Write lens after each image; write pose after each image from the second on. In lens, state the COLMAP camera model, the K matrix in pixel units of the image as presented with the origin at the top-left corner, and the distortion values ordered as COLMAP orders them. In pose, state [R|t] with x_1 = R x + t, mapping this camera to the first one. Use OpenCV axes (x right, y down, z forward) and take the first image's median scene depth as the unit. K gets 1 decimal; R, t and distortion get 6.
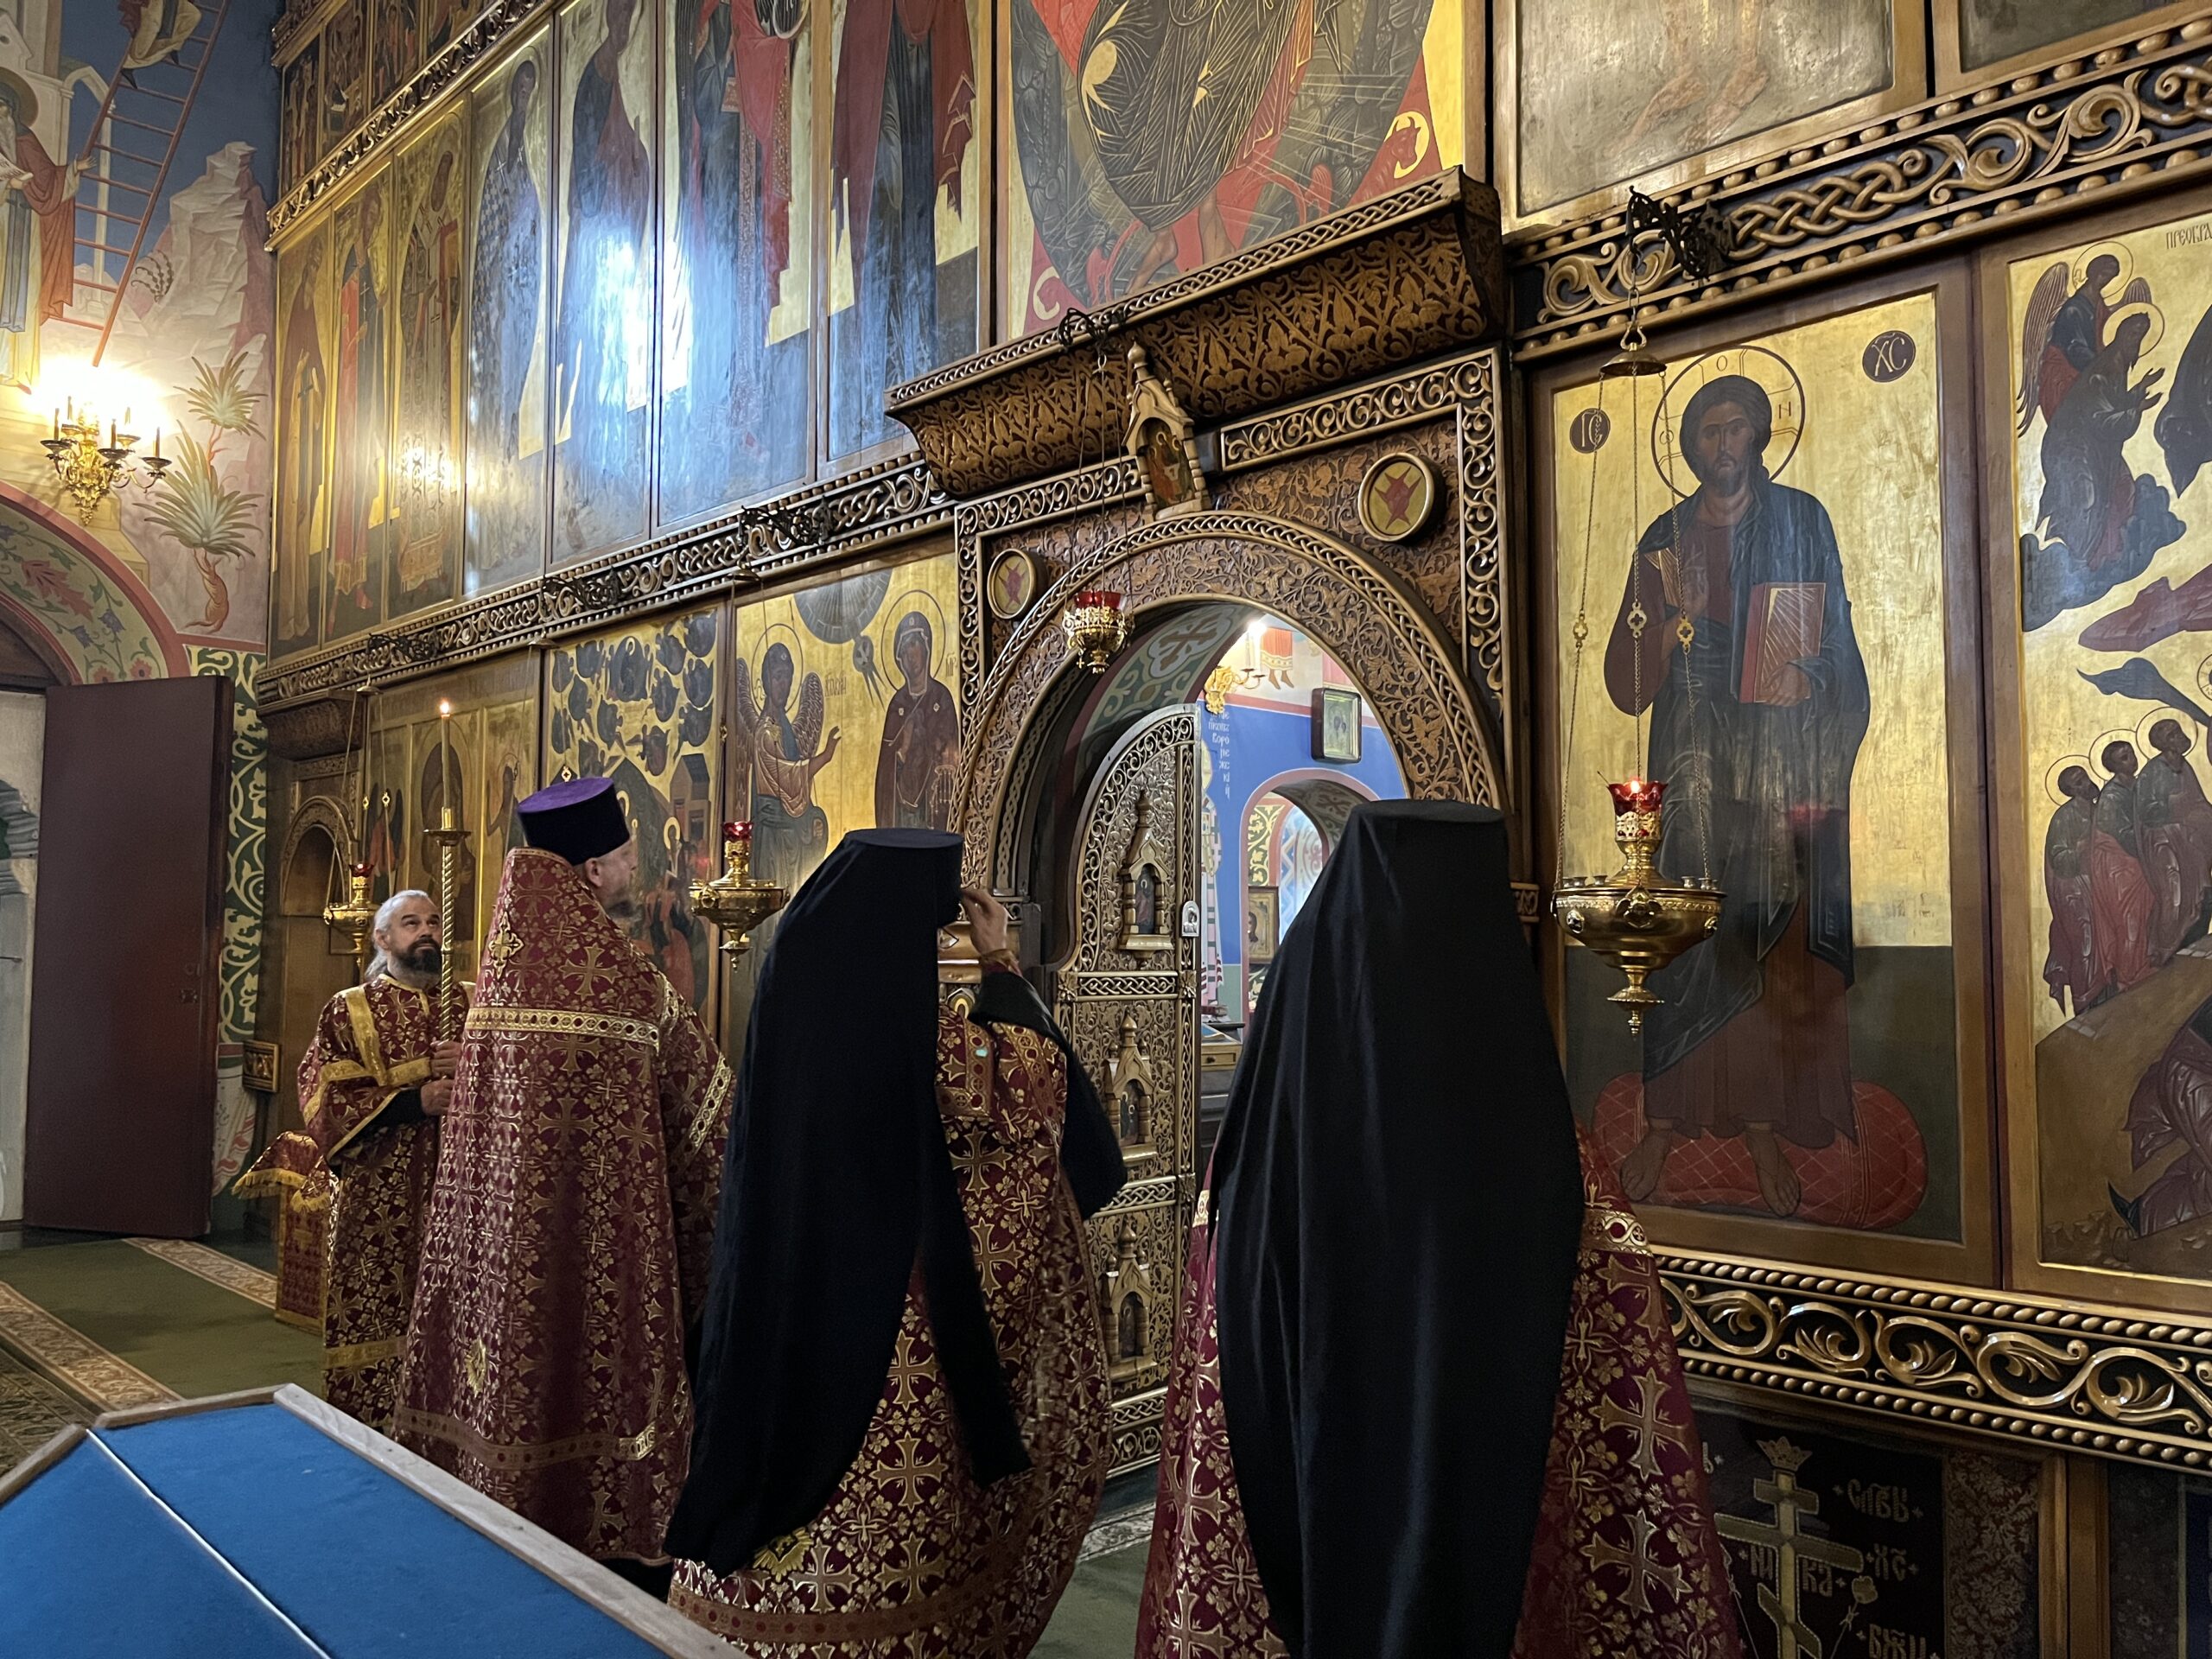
lens RADIAL K [[1694.7, 0, 1238.1], [0, 1694.7, 825.2], [0, 0, 1]] dist [0.076868, -0.150208]
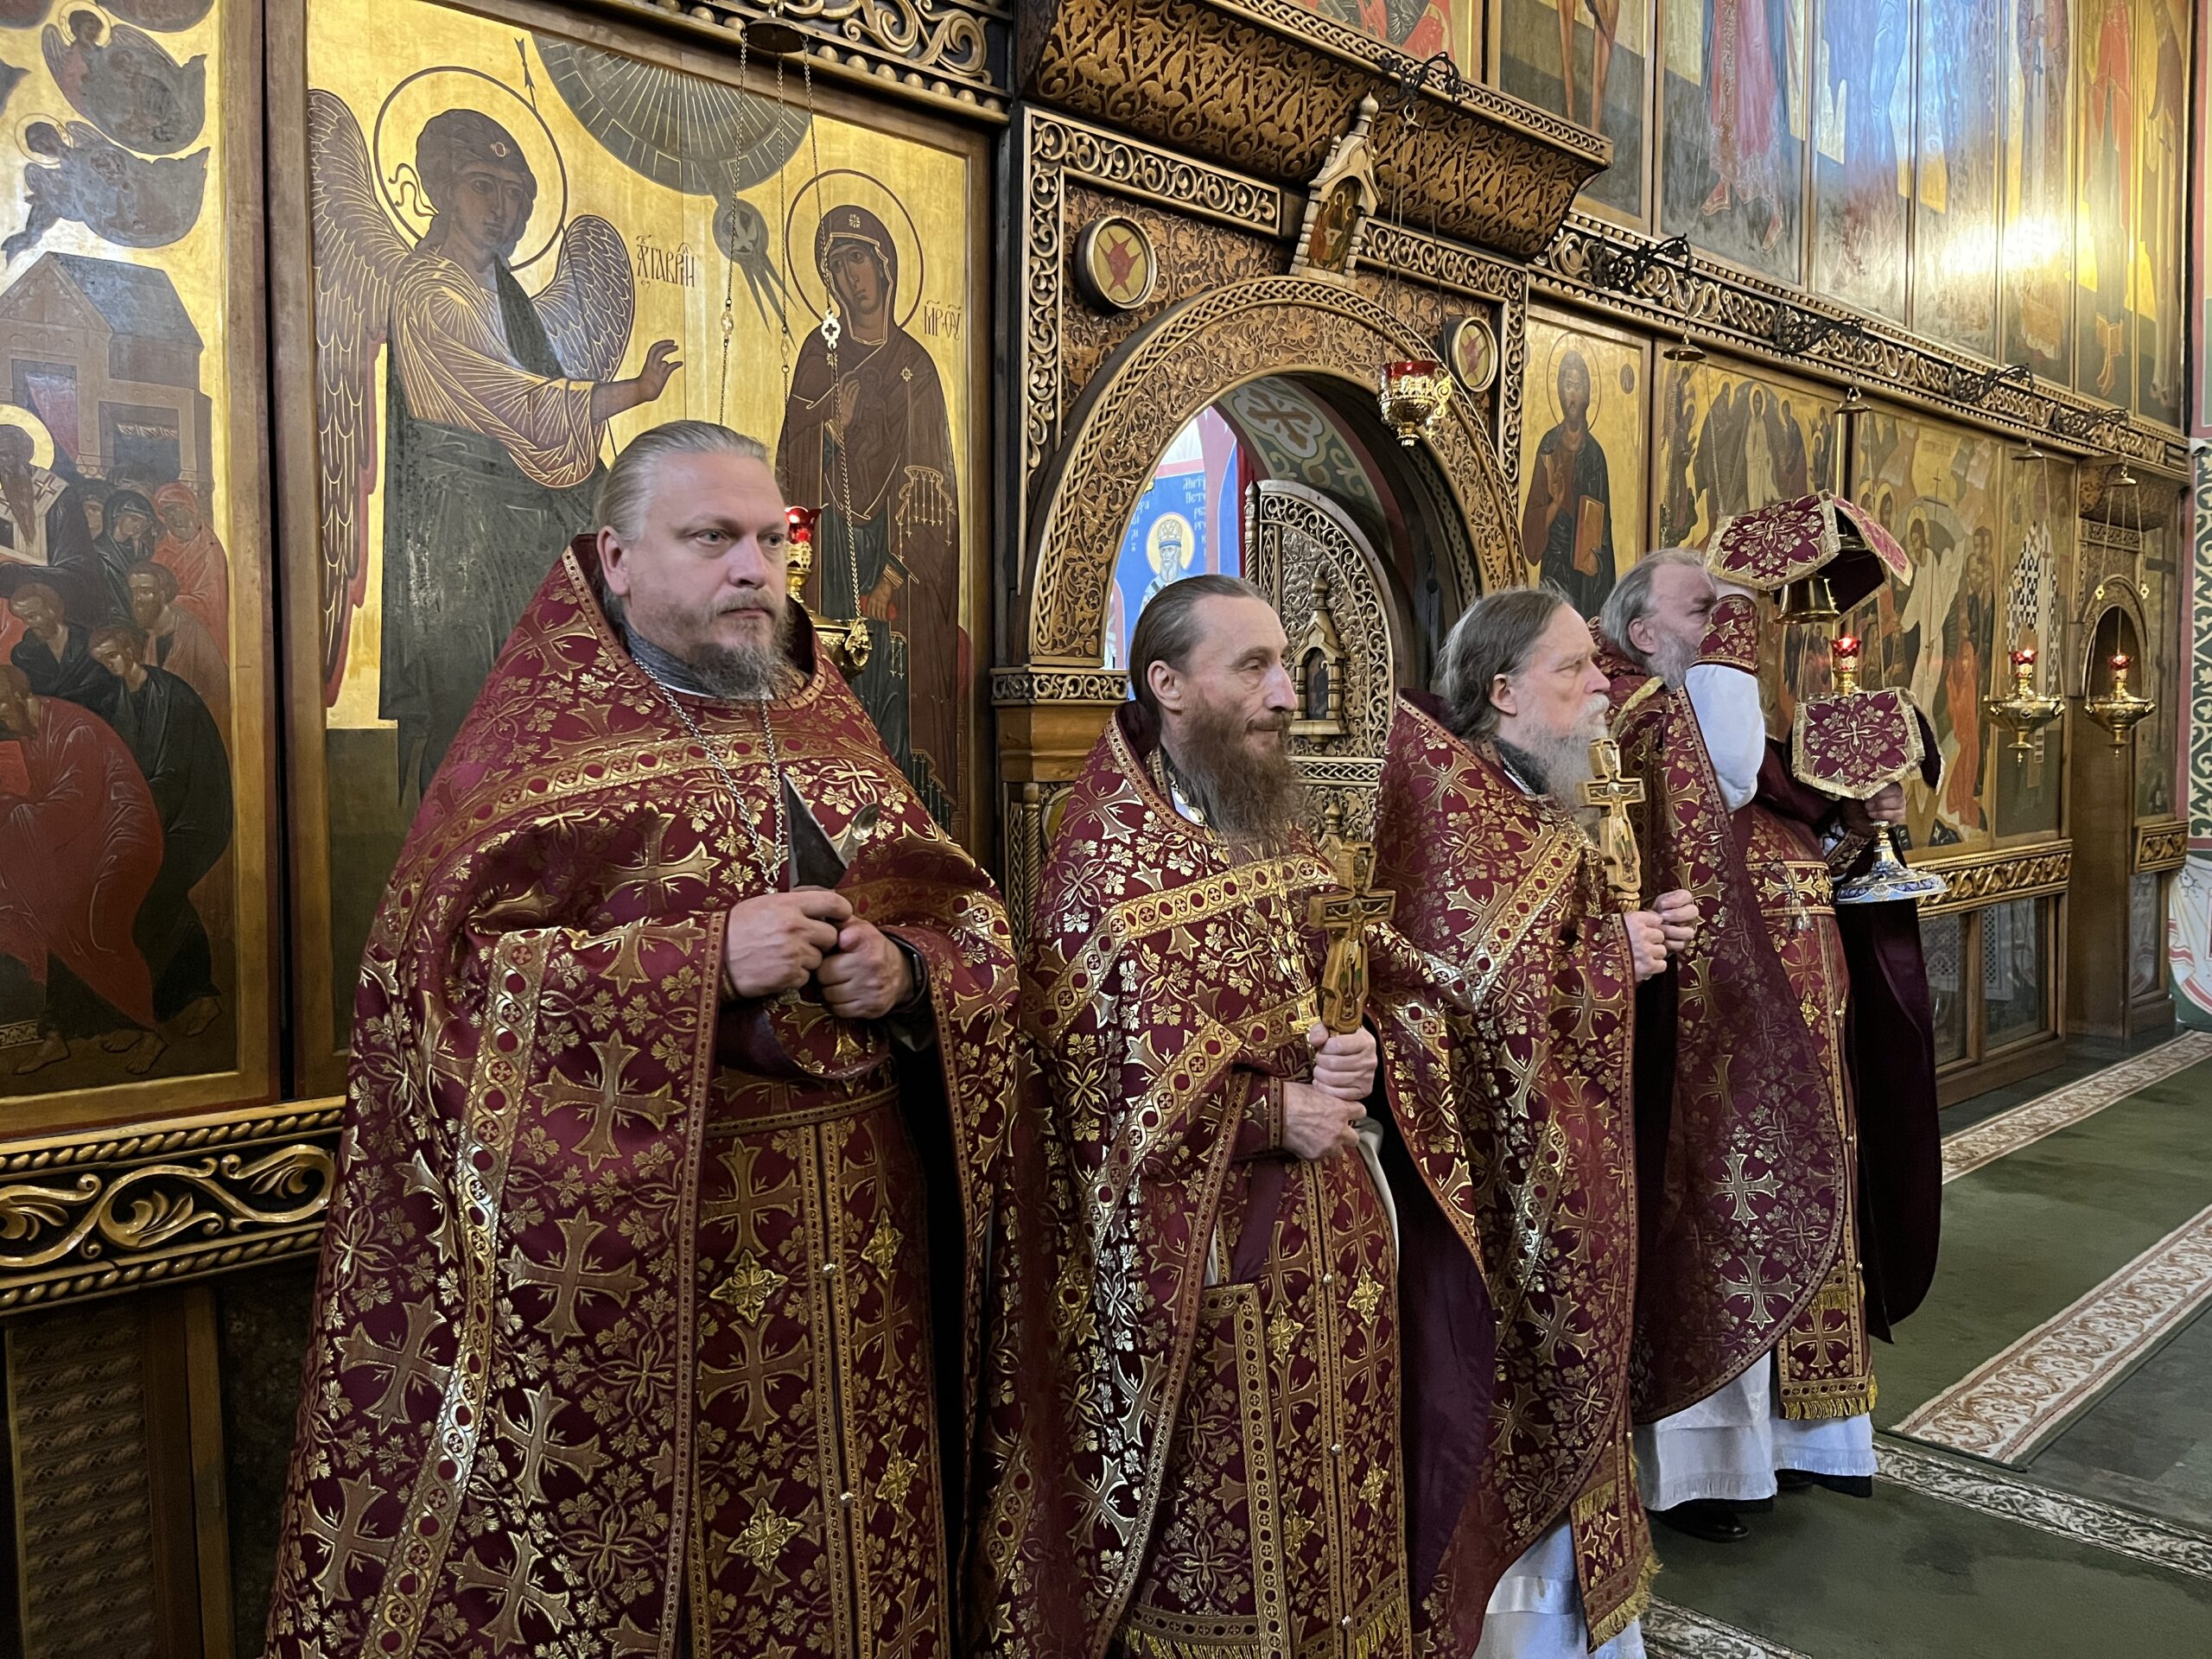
lens RADIAL K [[1697.5, 0, 1186.7], [0, 1697.5, 803.2], [0, 0, 1]] dist [0.010641, 0.000947]
pose [[0.023996, -0.043251, 0.998776, -1.273897], [-0.057633, 0.997342, 0.044573, 0.092414], [-0.998049, -0.058632, 0.021439, 1.312285]]
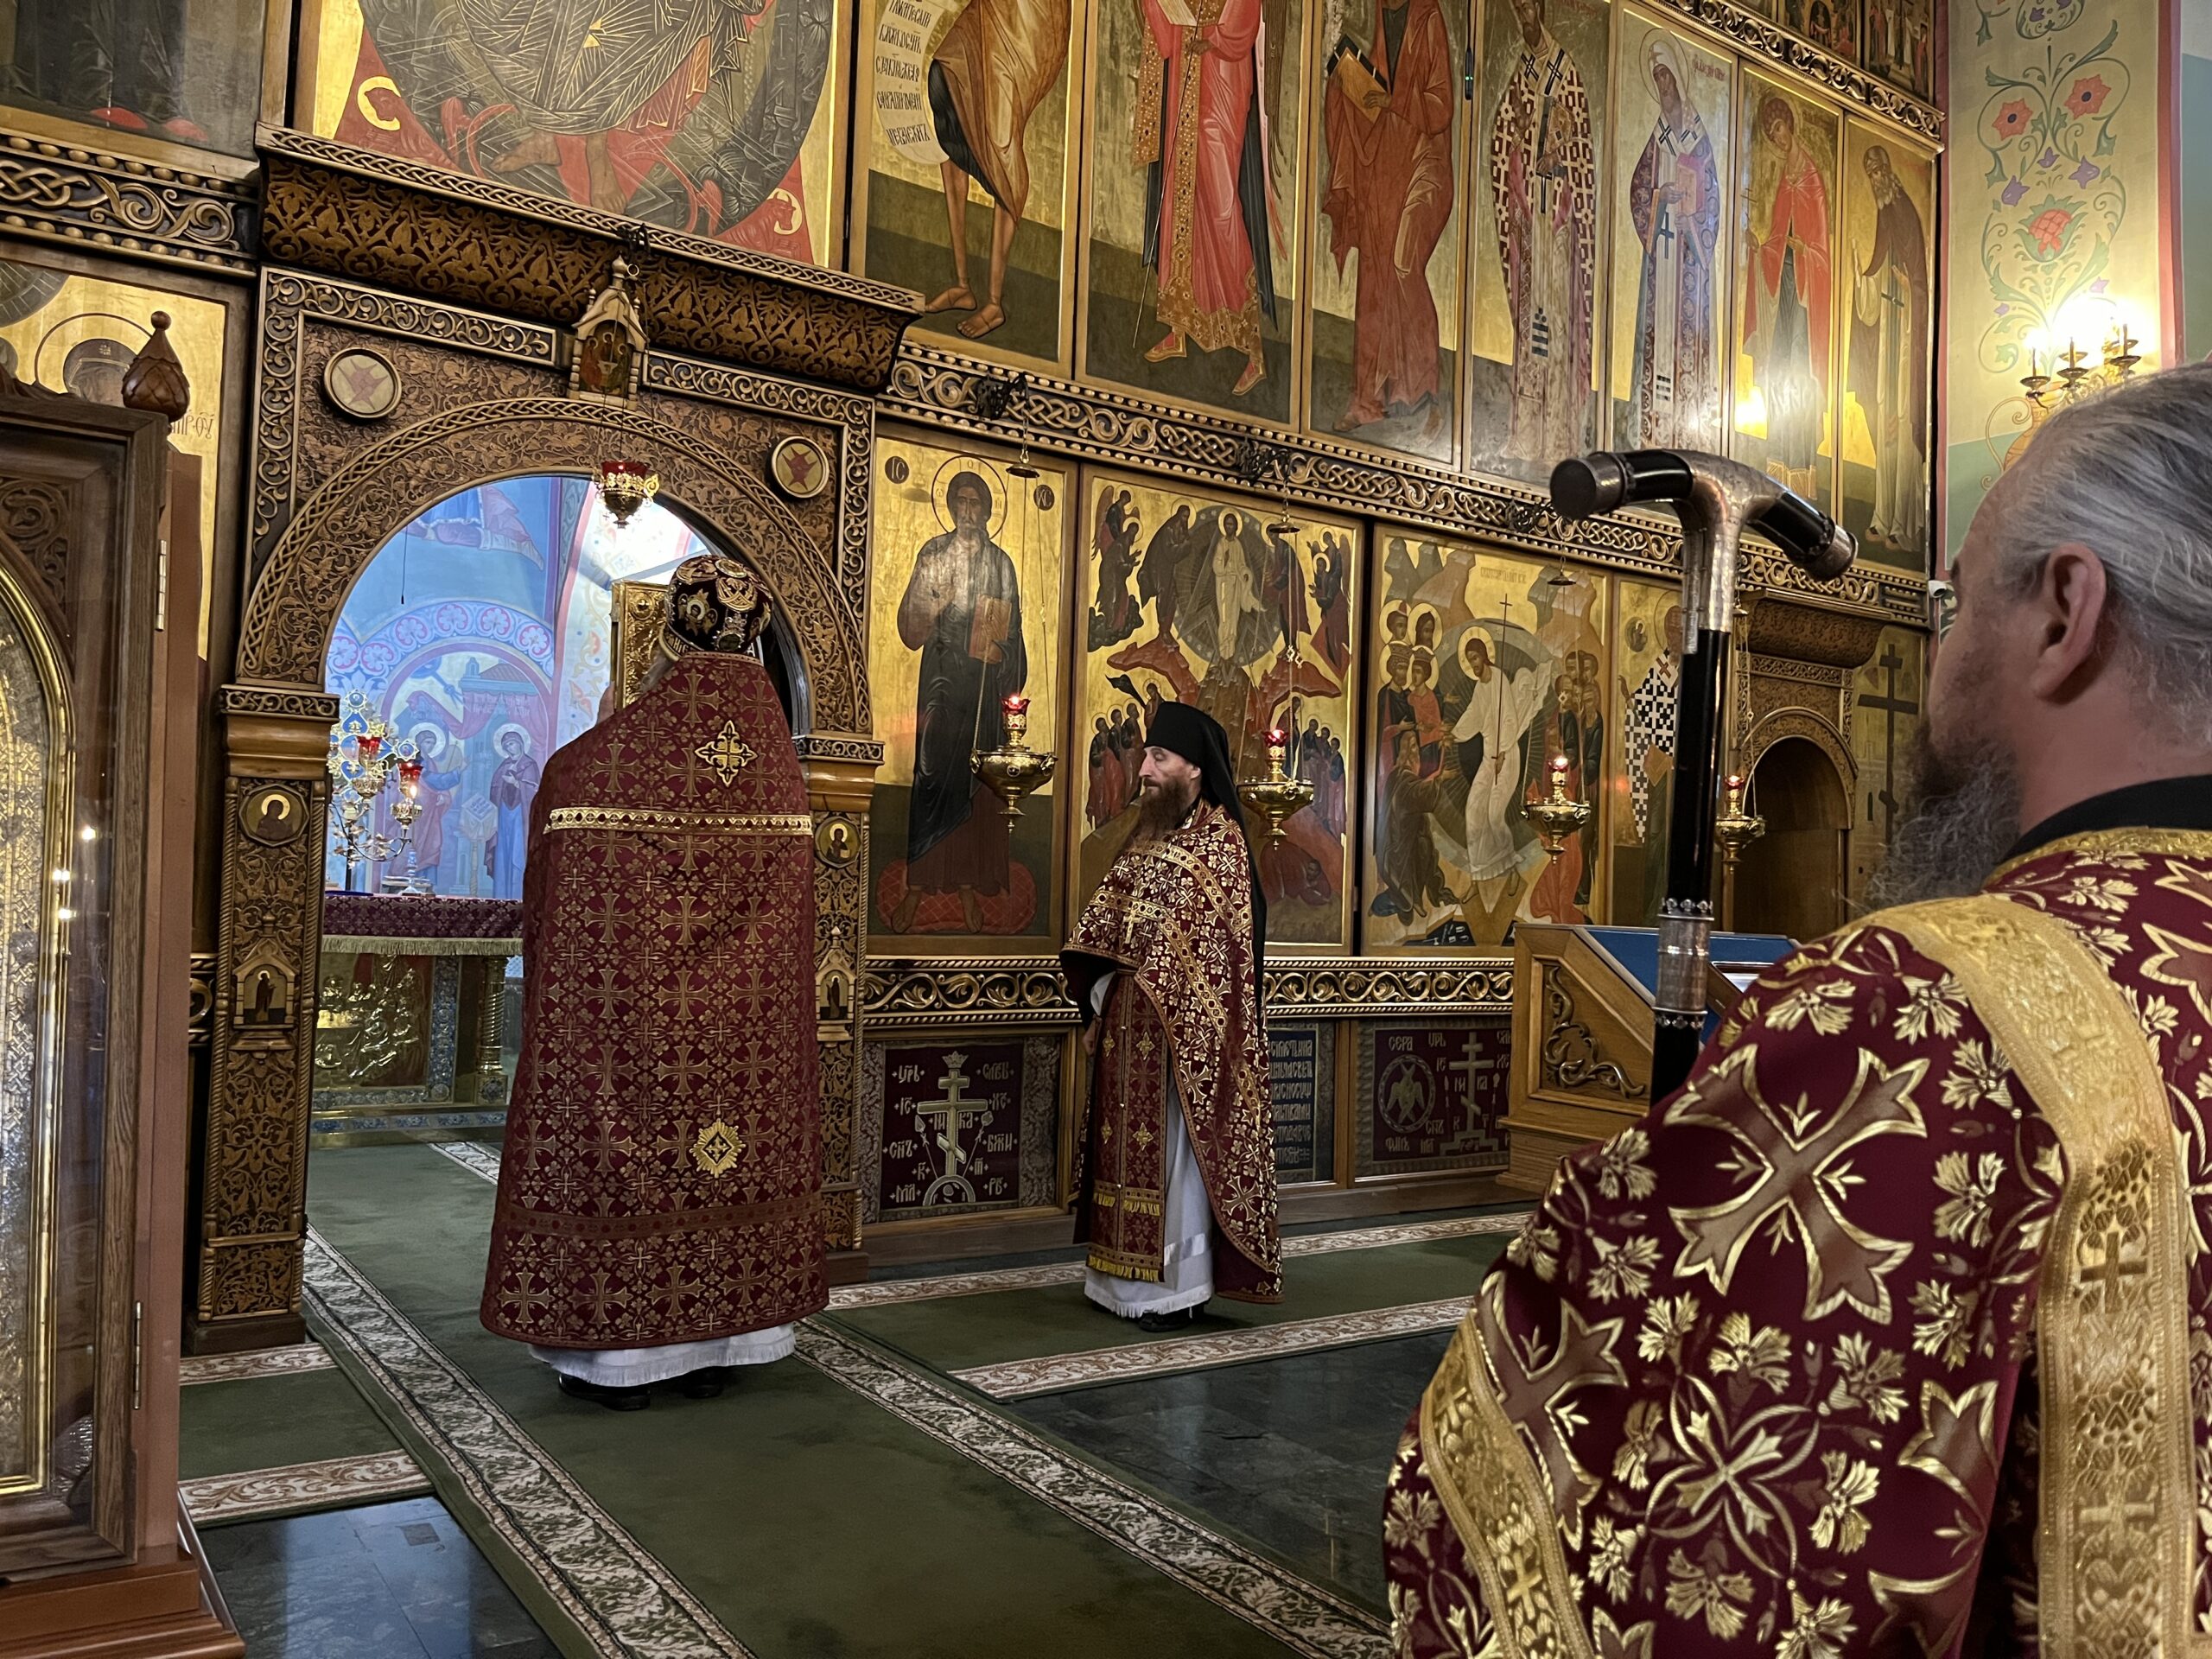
lens RADIAL K [[1644.2, 0, 1109.8], [0, 1644.2, 817.5], [0, 0, 1]] dist [0.061426, -0.089491]
pose [[0.184528, 0.044327, 0.981827, -1.393508], [-0.099783, 0.994665, -0.026153, 0.130430], [-0.977749, -0.093144, 0.187967, 0.507362]]
